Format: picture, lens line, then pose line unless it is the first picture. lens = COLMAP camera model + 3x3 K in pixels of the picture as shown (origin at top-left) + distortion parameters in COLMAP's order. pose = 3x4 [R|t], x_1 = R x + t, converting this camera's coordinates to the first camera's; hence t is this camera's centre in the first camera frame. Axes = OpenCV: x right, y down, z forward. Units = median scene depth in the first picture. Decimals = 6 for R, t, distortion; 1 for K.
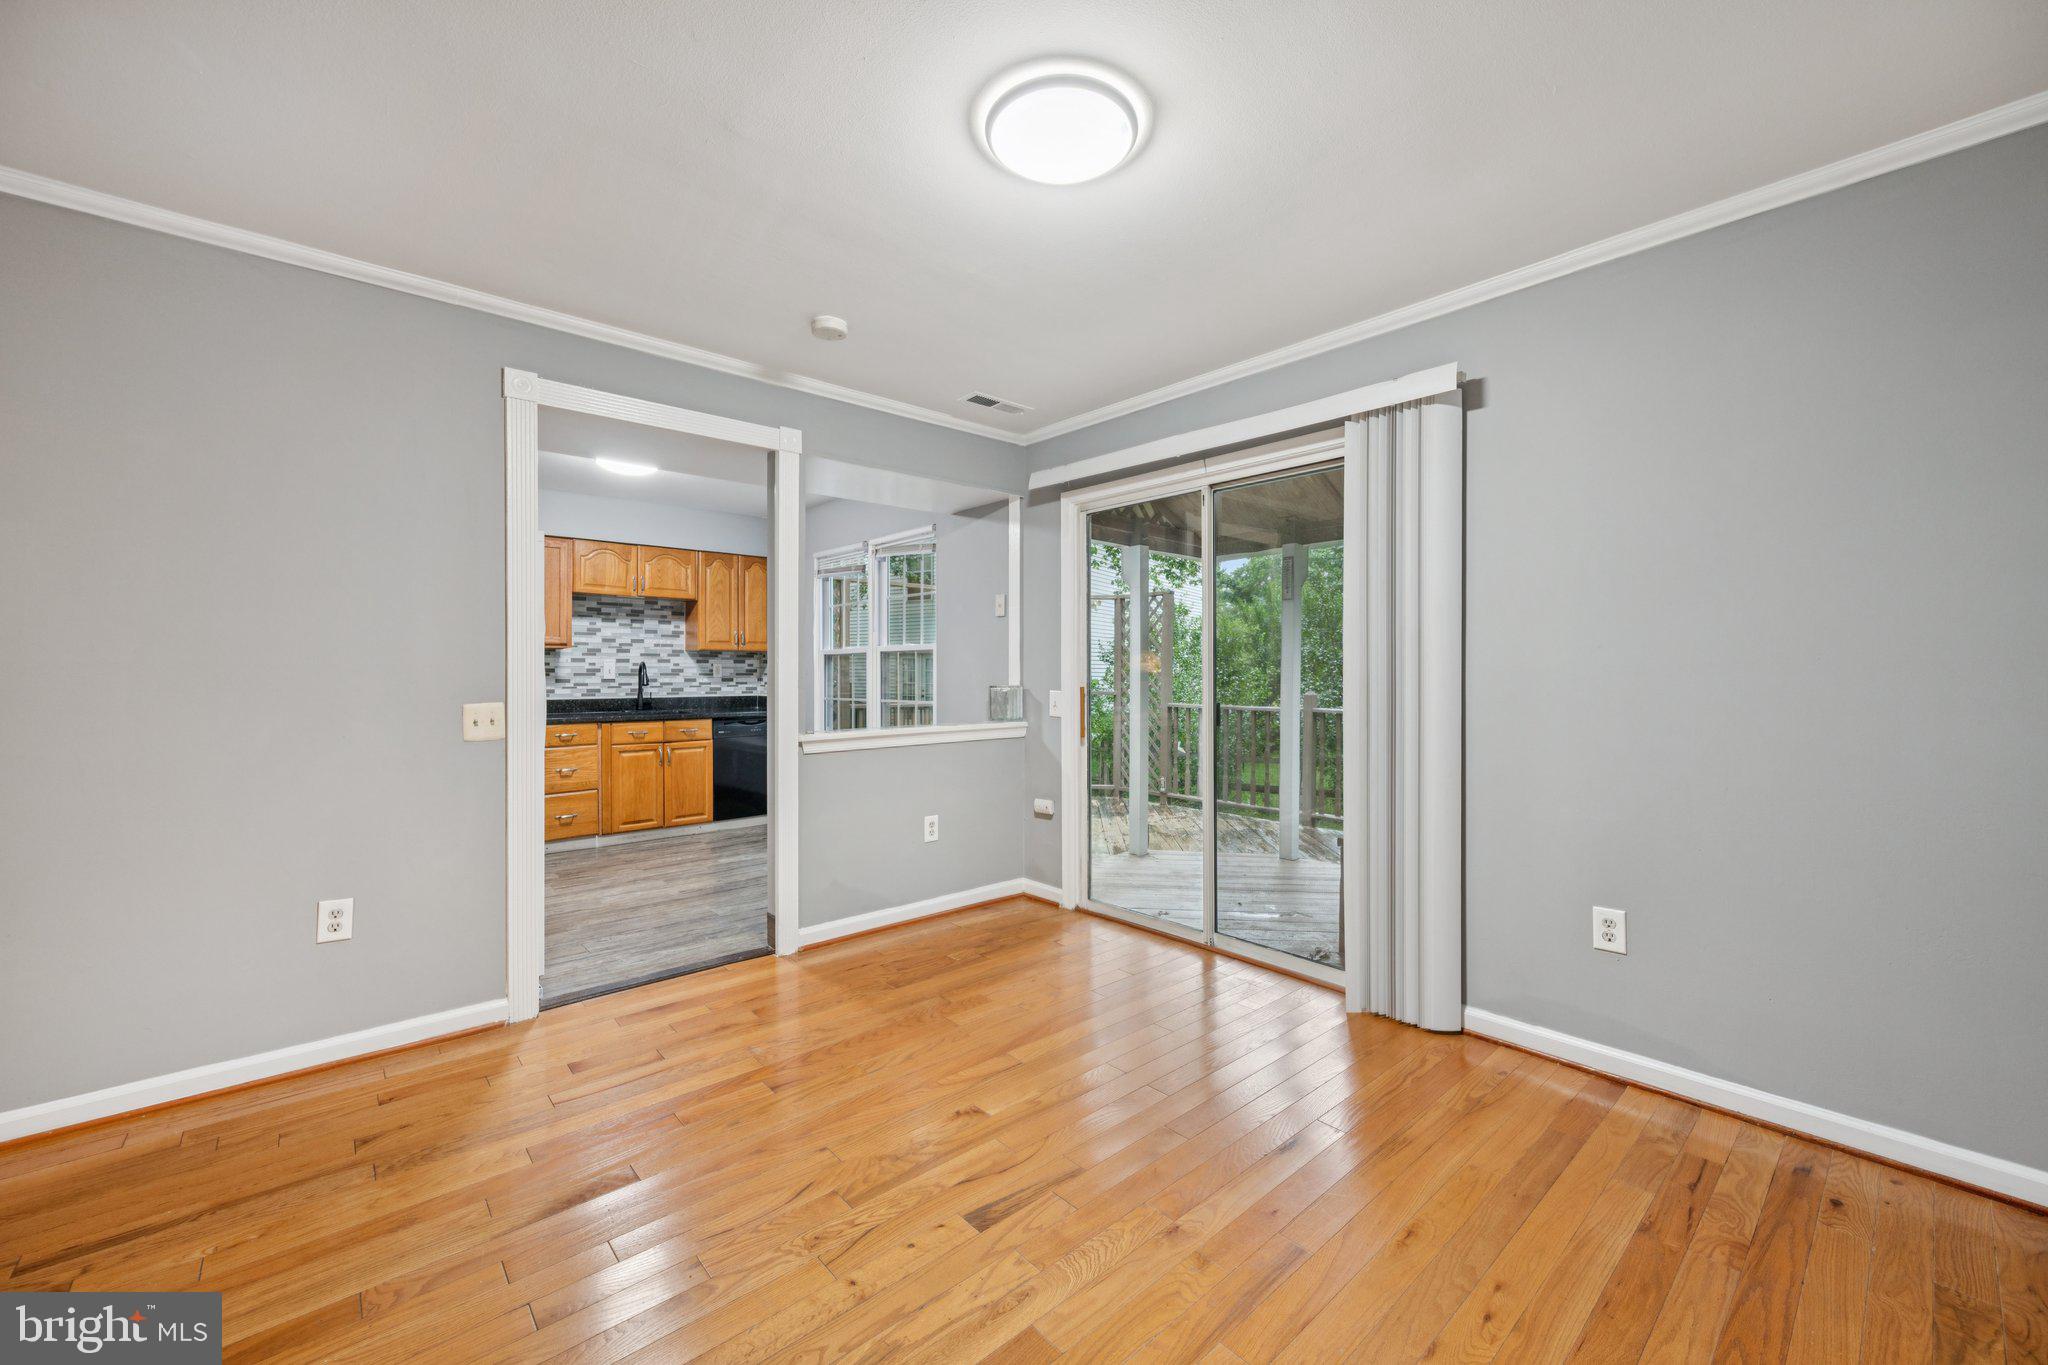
lens RADIAL K [[805.9, 0, 1033.1], [0, 805.9, 682.0], [0, 0, 1]] dist [0.002316, -0.000076]
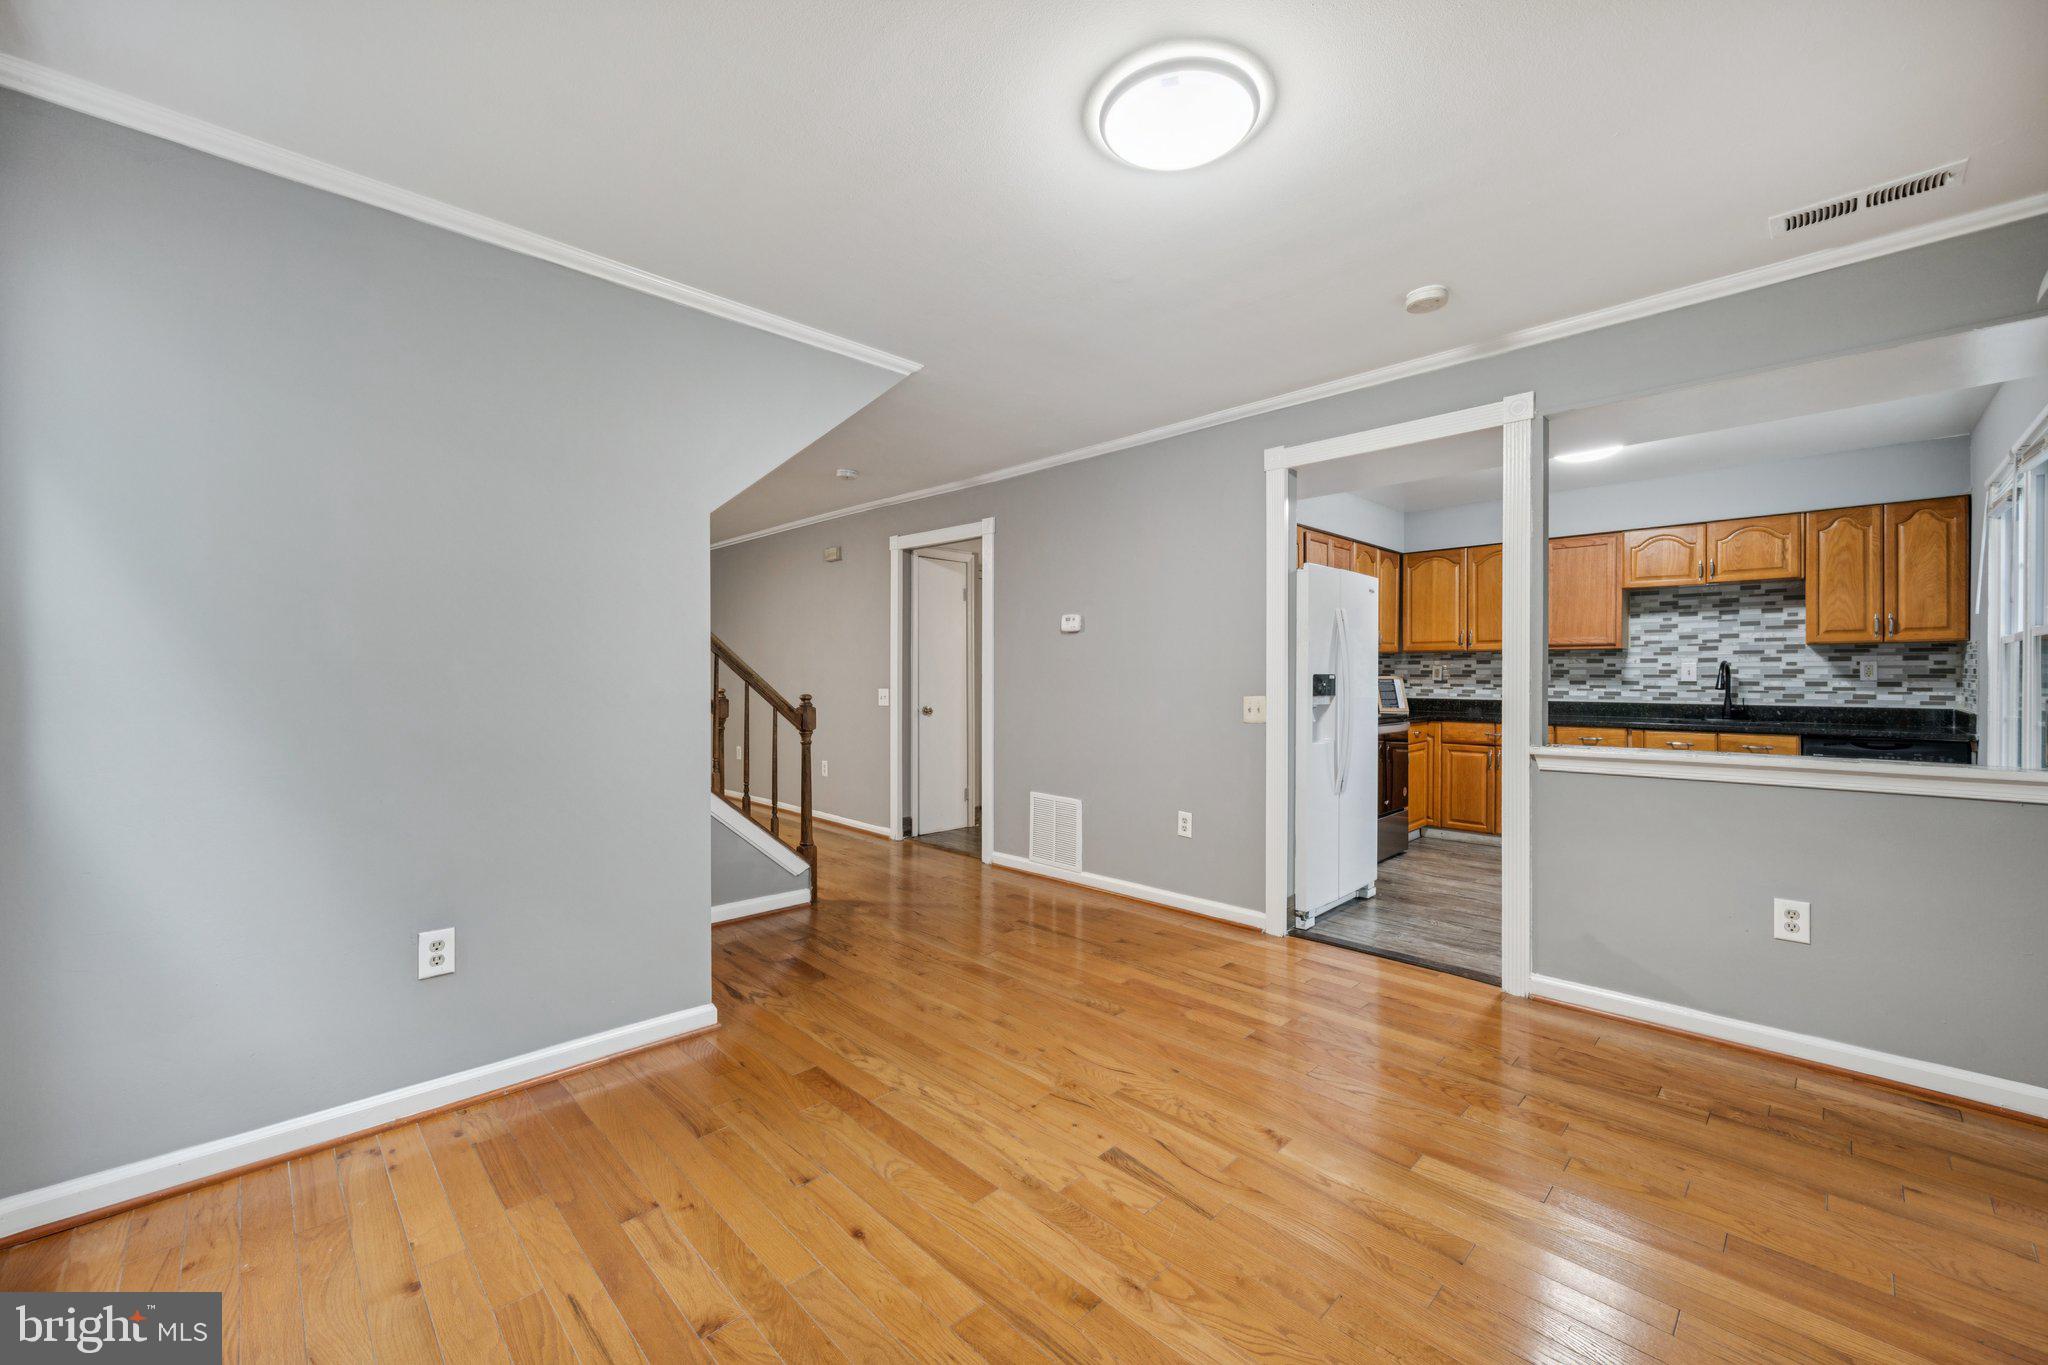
lens RADIAL K [[805.9, 0, 1028.1], [0, 805.9, 694.4], [0, 0, 1]] dist [0.002316, -0.000076]
pose [[0.052224, 0.025047, -0.998321, 0.522468], [-0.010733, 0.999642, 0.024518, -0.005785], [0.998578, 0.009435, 0.052474, 0.405281]]
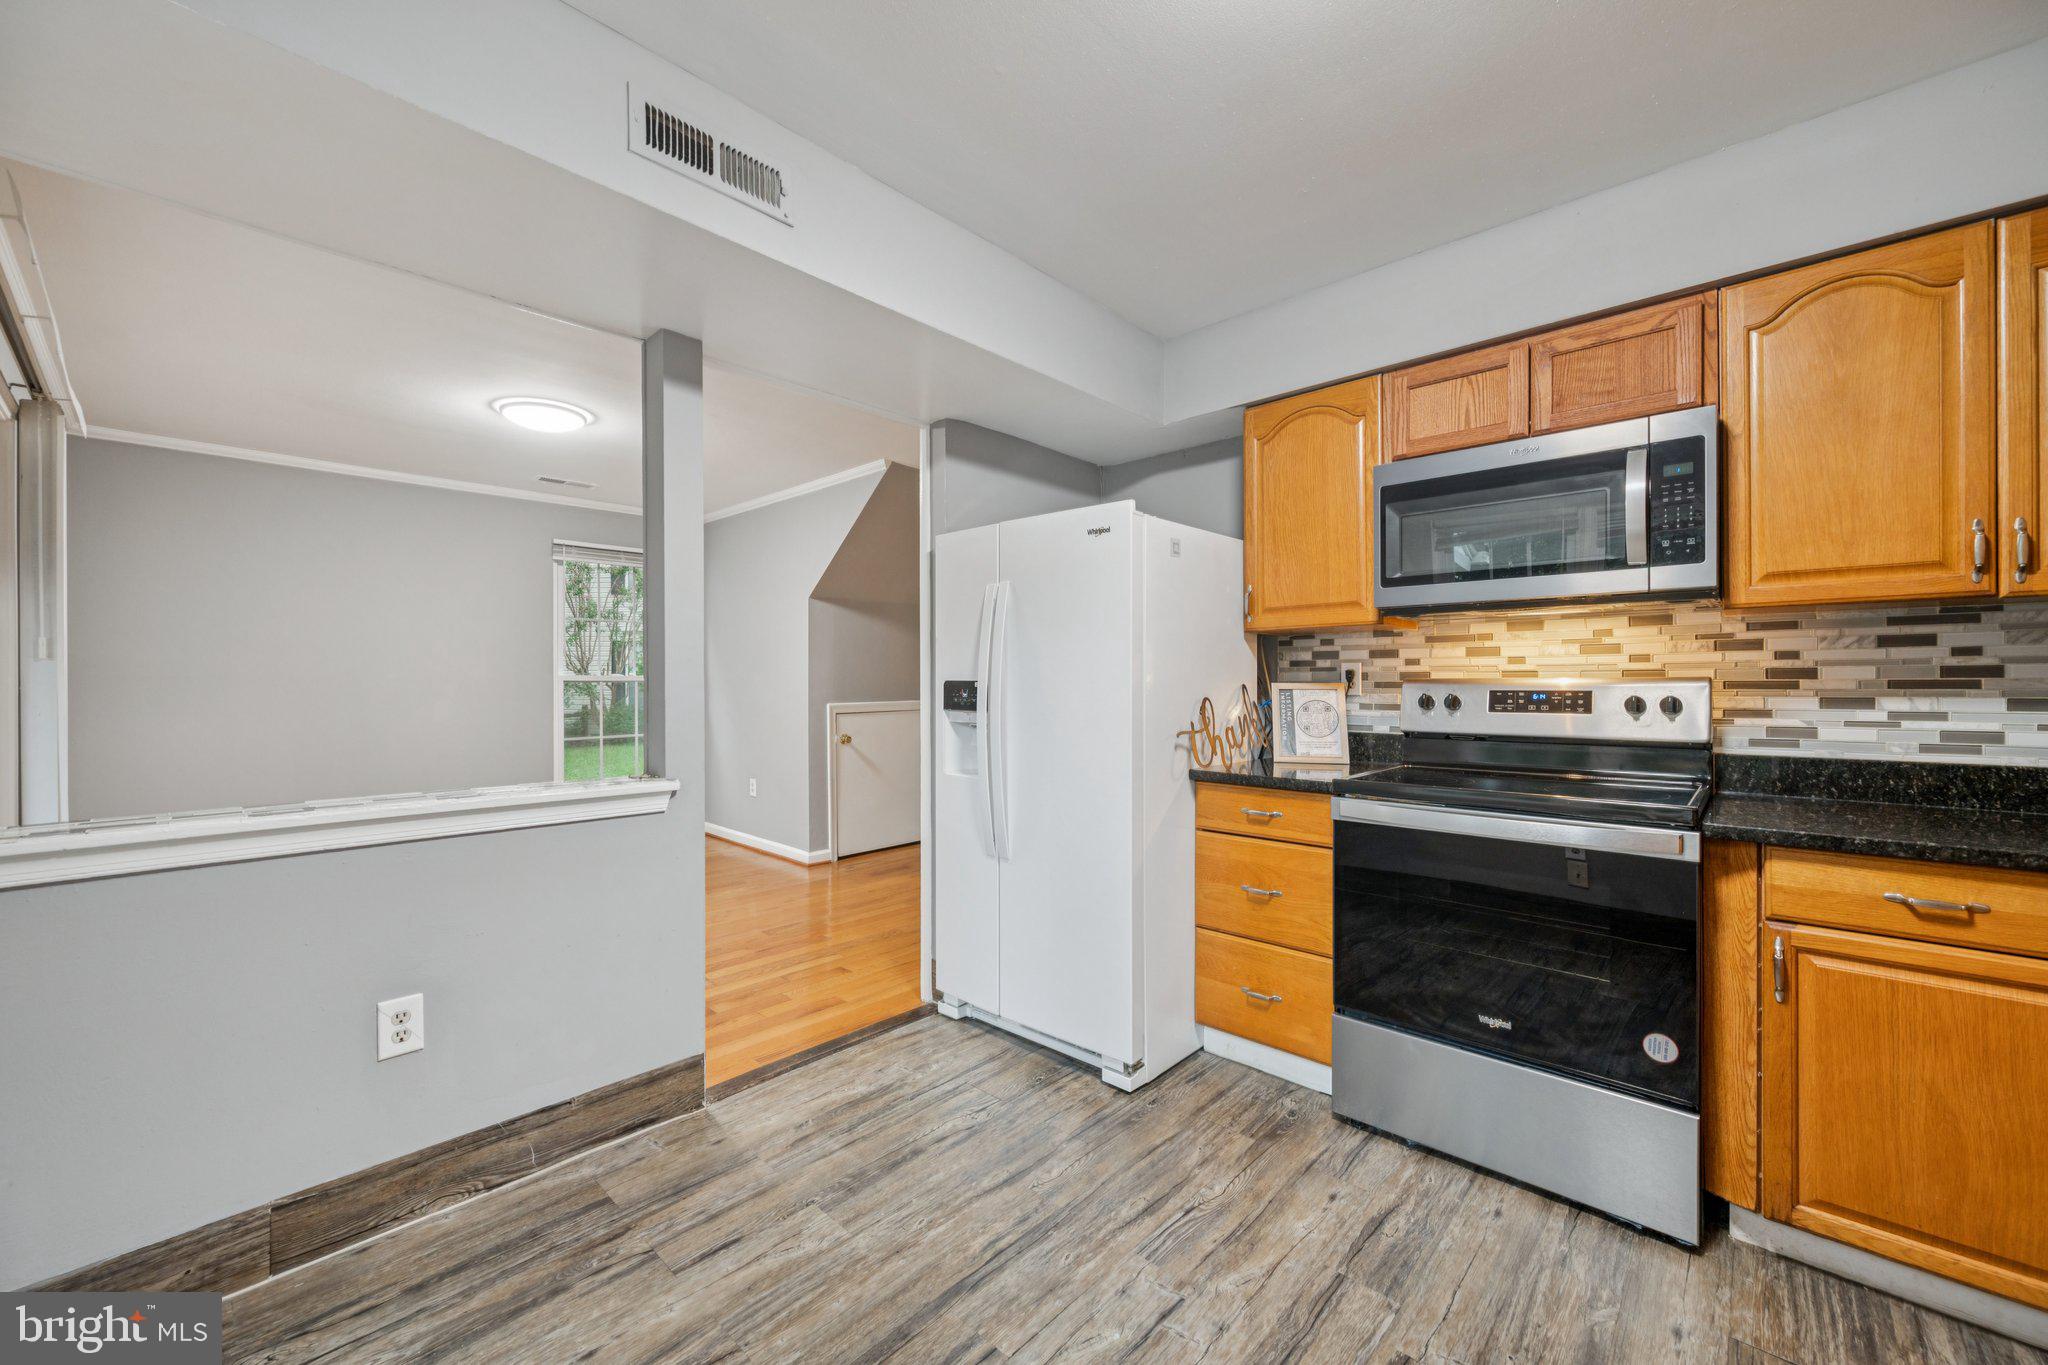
lens RADIAL K [[805.9, 0, 1019.8], [0, 805.9, 695.1], [0, 0, 1]] dist [0.002316, -0.000076]
pose [[-0.996814, 0.002376, -0.079722, -0.523024], [0.000139, 0.999606, 0.028055, -0.018113], [0.079757, 0.027955, -0.996422, 1.635155]]
